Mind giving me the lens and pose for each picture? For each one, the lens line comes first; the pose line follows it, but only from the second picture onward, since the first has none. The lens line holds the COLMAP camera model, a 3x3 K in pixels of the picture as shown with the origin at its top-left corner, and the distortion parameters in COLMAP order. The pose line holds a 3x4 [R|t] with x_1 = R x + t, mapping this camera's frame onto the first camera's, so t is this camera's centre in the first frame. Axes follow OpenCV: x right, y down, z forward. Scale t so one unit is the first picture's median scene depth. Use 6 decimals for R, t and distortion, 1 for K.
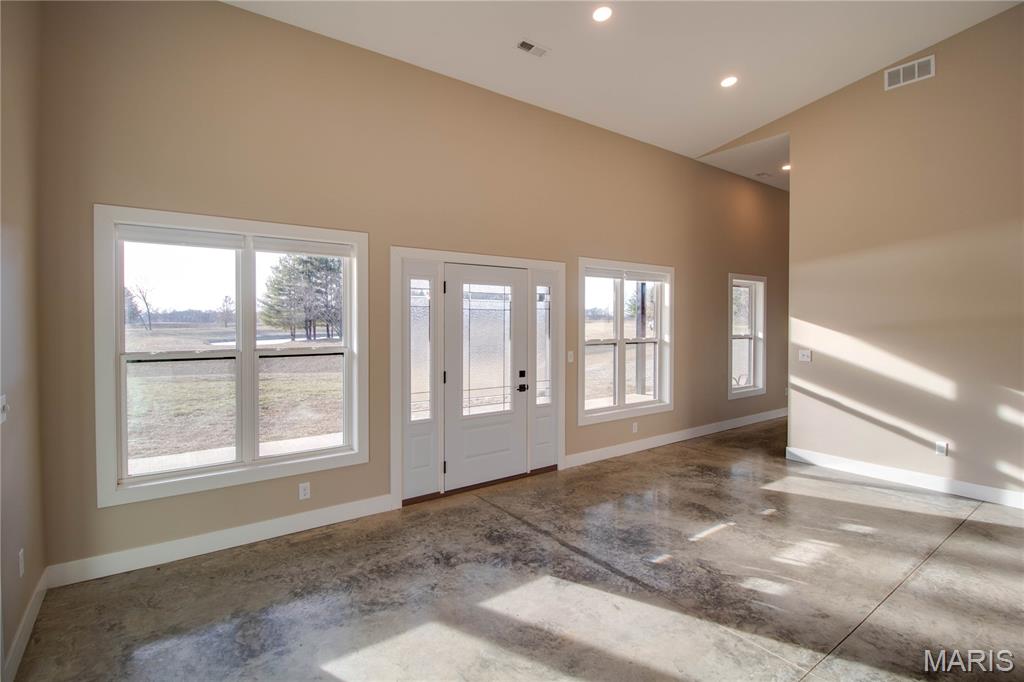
lens RADIAL K [[497.1, 0, 517.1], [0, 497.1, 325.7], [0, 0, 1]] dist [0.014054, -0.028053]
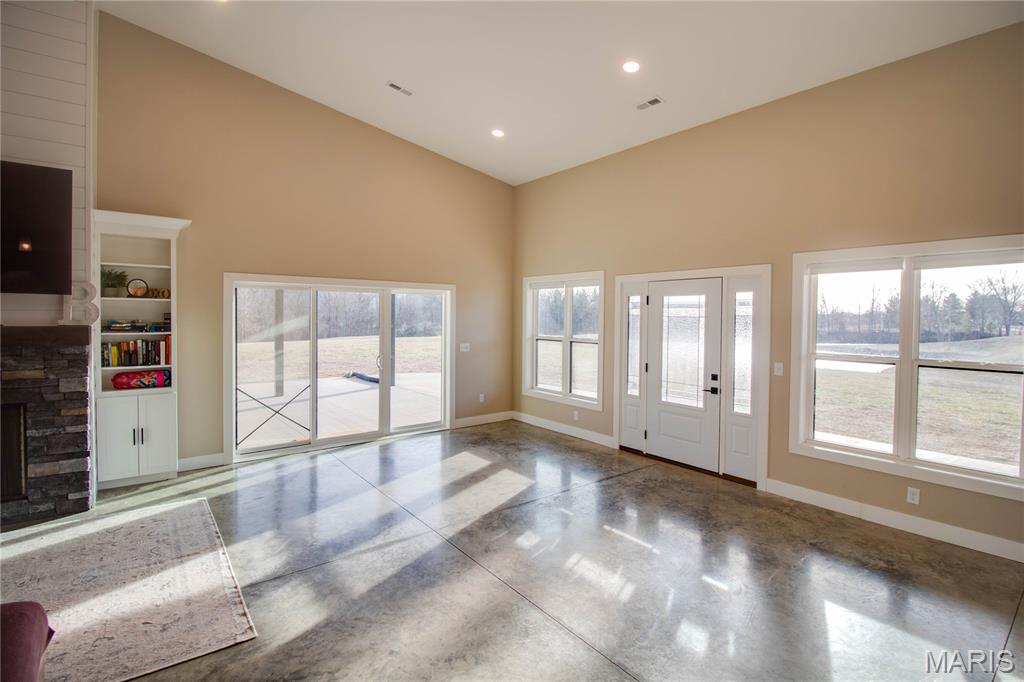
lens RADIAL K [[497.1, 0, 517.1], [0, 497.1, 325.7], [0, 0, 1]] dist [0.014054, -0.028053]
pose [[0.007154, 0.023397, -0.999701, 1.143941], [-0.011309, 0.999664, 0.023315, -0.034907], [0.999910, 0.011139, 0.007416, 0.619224]]
